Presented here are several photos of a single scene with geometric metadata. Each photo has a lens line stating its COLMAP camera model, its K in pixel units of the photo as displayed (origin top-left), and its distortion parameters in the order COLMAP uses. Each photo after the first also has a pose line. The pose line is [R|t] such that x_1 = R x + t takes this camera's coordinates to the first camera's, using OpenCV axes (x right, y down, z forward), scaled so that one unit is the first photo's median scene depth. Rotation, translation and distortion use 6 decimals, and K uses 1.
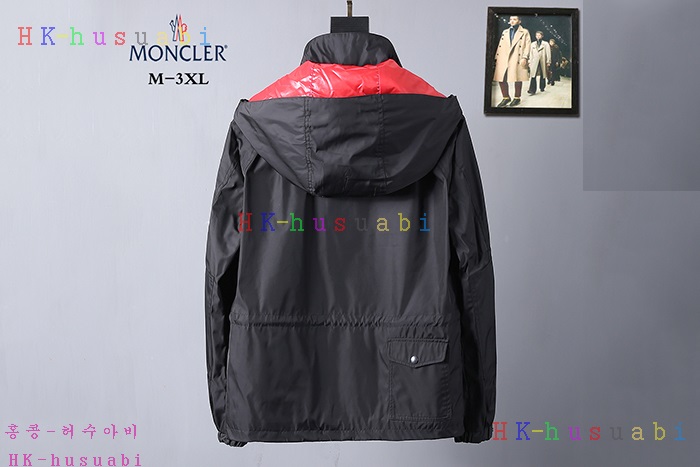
lens RADIAL K [[836.7, 0, 349.4], [0, 836.7, 236.9], [0, 0, 1]] dist [0.037696, 0.000000]
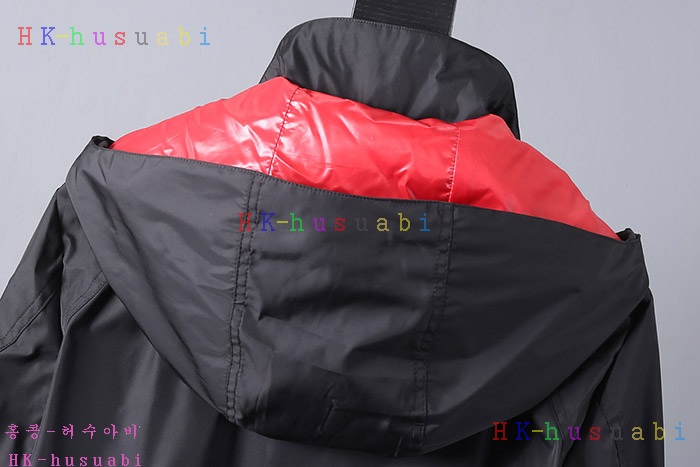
lens RADIAL K [[1005.9, 0, 385.9], [0, 1005.9, 219.9], [0, 0, 1]] dist [0.105447, 0.000000]
pose [[0.981471, 0.182408, 0.058666, -0.017642], [-0.182180, 0.983222, -0.009260, -0.151065], [-0.059371, -0.001599, 0.998235, 0.539628]]
